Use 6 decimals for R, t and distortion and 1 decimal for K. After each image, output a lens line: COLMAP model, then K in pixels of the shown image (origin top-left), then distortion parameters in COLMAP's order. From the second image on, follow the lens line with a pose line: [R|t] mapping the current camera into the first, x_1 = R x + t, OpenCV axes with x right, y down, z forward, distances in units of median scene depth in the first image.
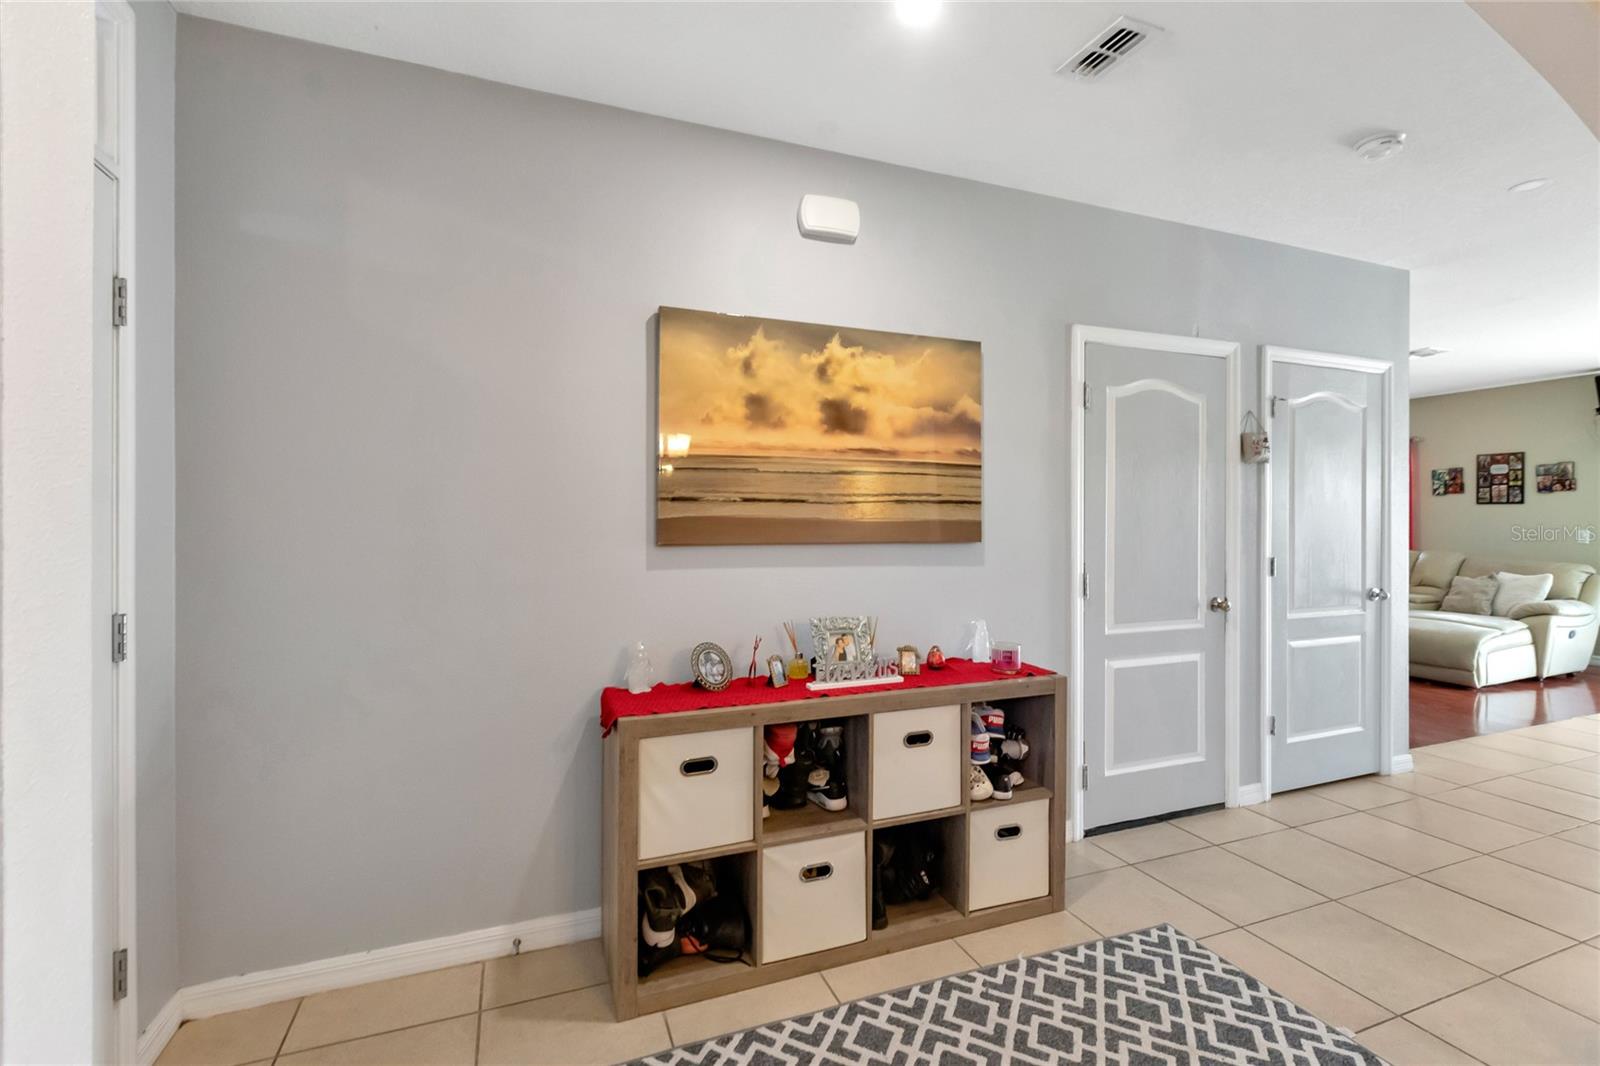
lens RADIAL K [[726.9, 0, 801.9], [0, 726.9, 511.9], [0, 0, 1]] dist [-0.001066, -0.000543]
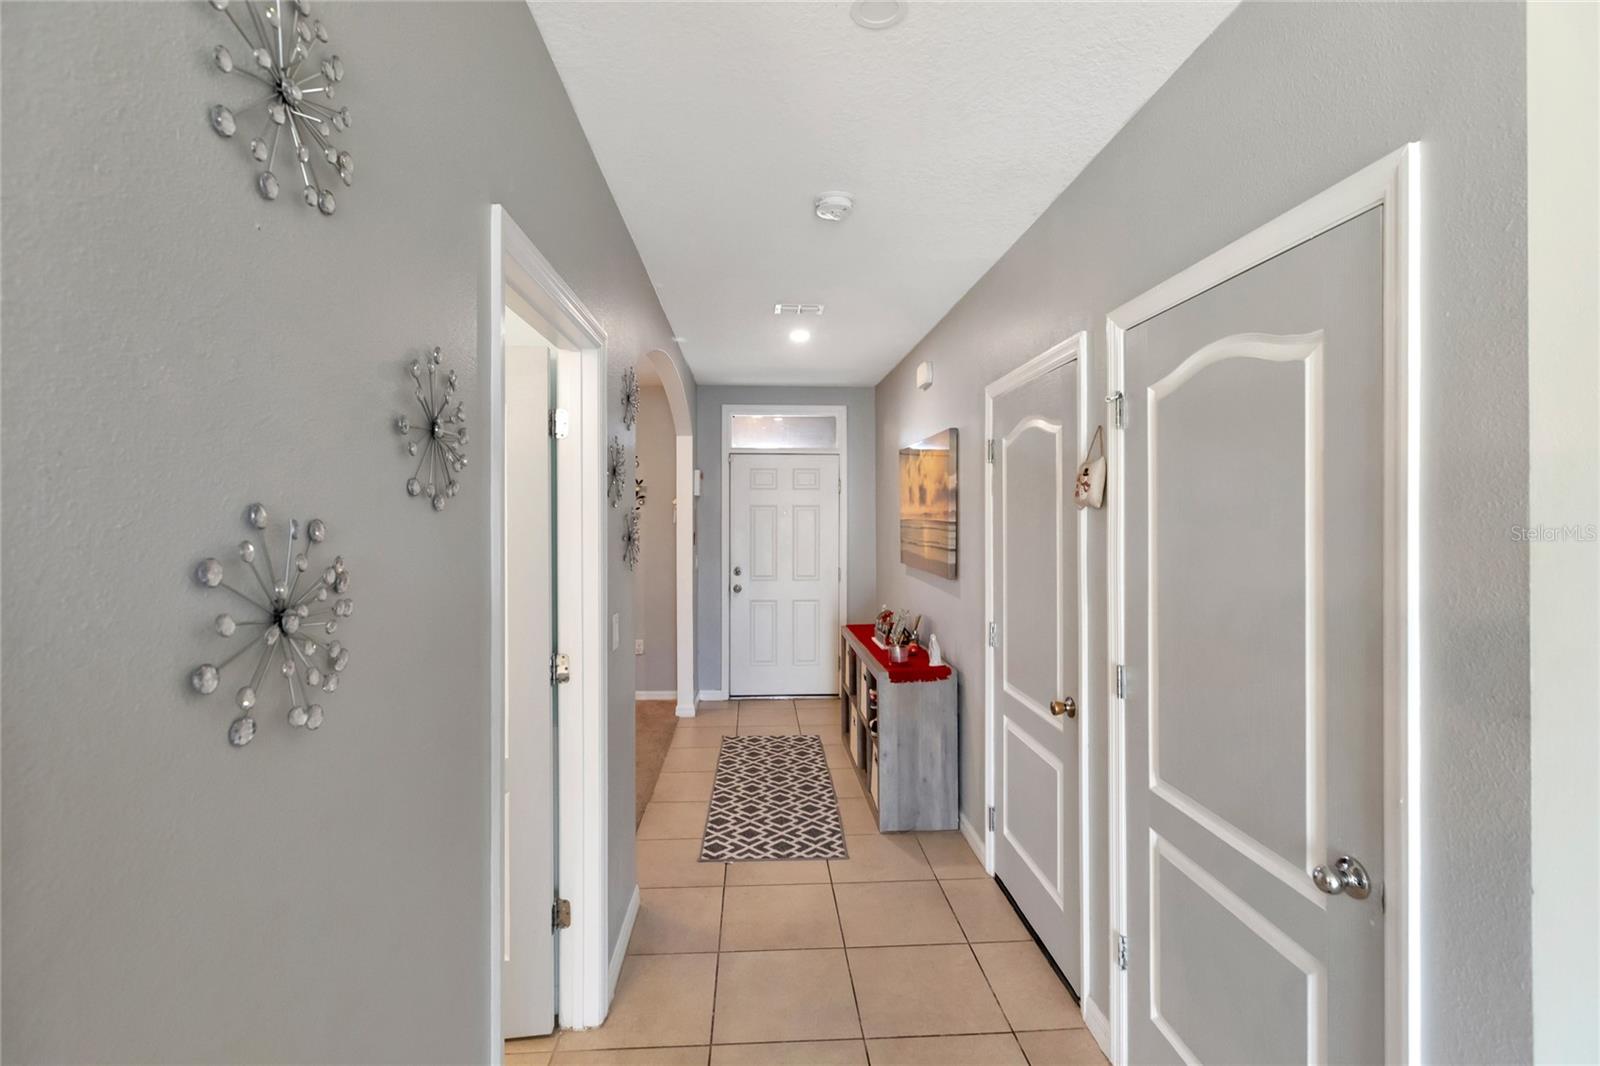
lens RADIAL K [[726.9, 0, 801.9], [0, 726.9, 511.9], [0, 0, 1]] dist [-0.001066, -0.000543]
pose [[-0.311562, -0.010740, -0.950165, 1.796686], [0.002297, 0.999925, -0.012055, -0.074585], [0.950223, -0.005938, -0.311514, 1.309319]]
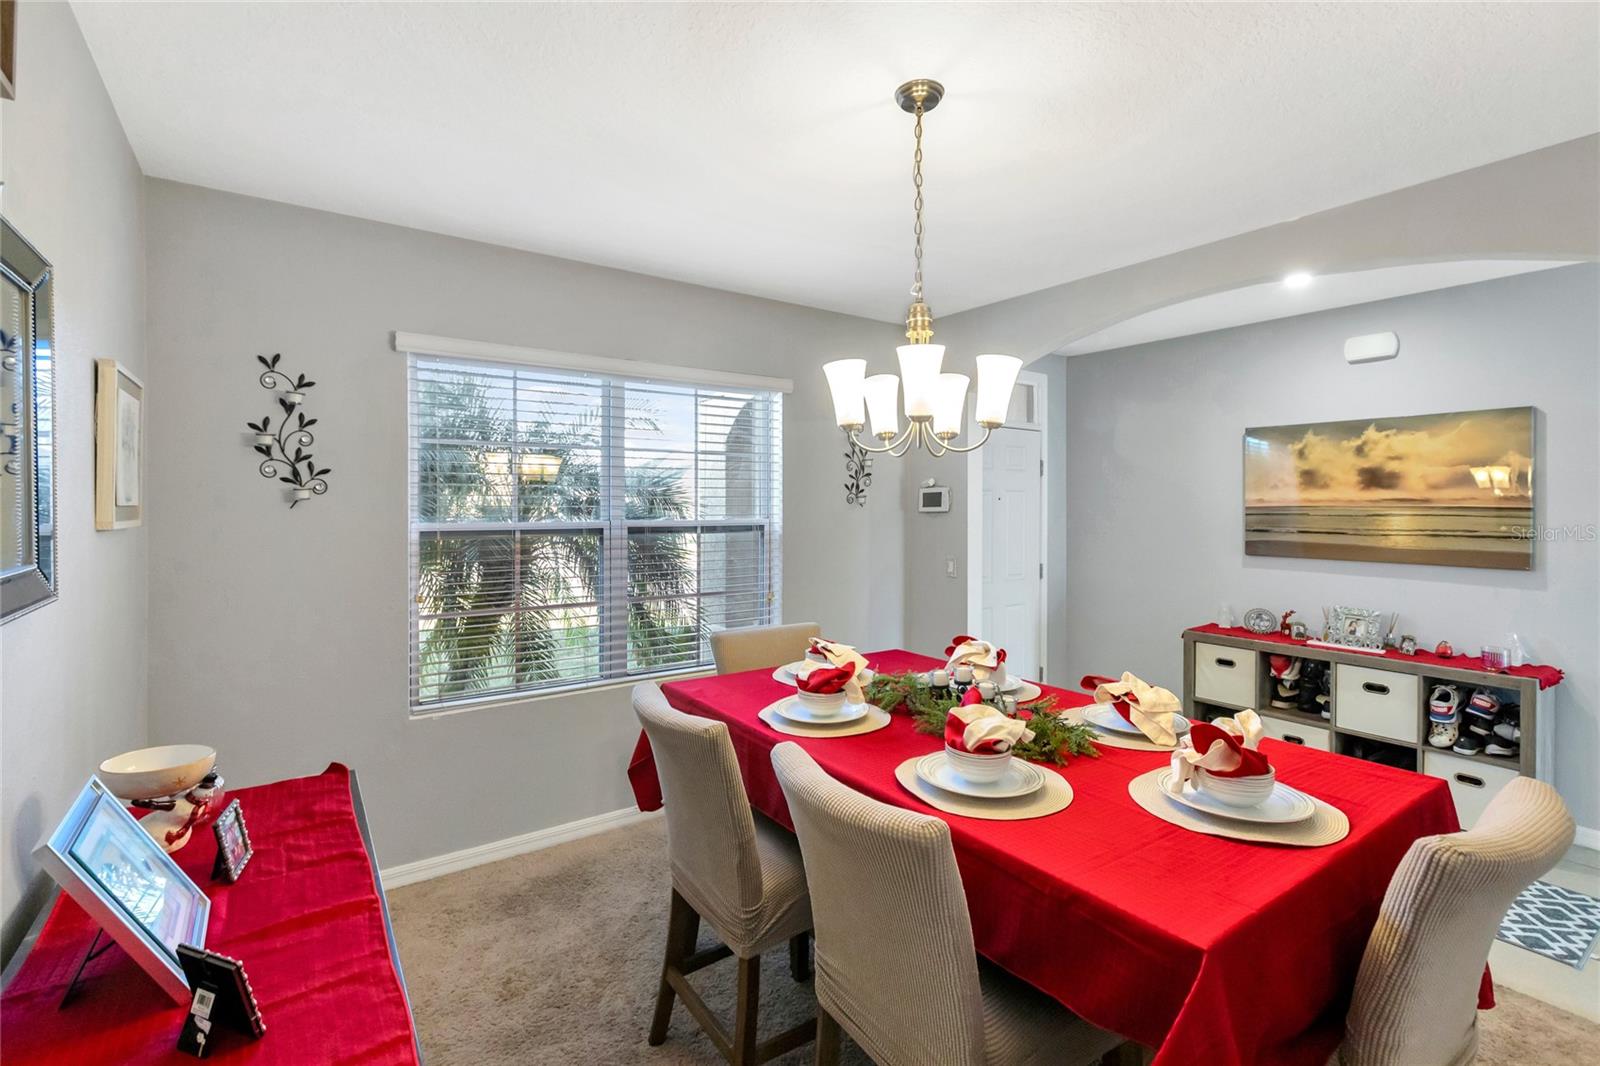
lens RADIAL K [[726.9, 0, 801.9], [0, 726.9, 511.9], [0, 0, 1]] dist [-0.001066, -0.000543]
pose [[0.244530, 0.008360, -0.969606, 1.273624], [0.003437, 0.999949, 0.009488, -0.082662], [0.969636, -0.005653, 0.244489, -0.545221]]
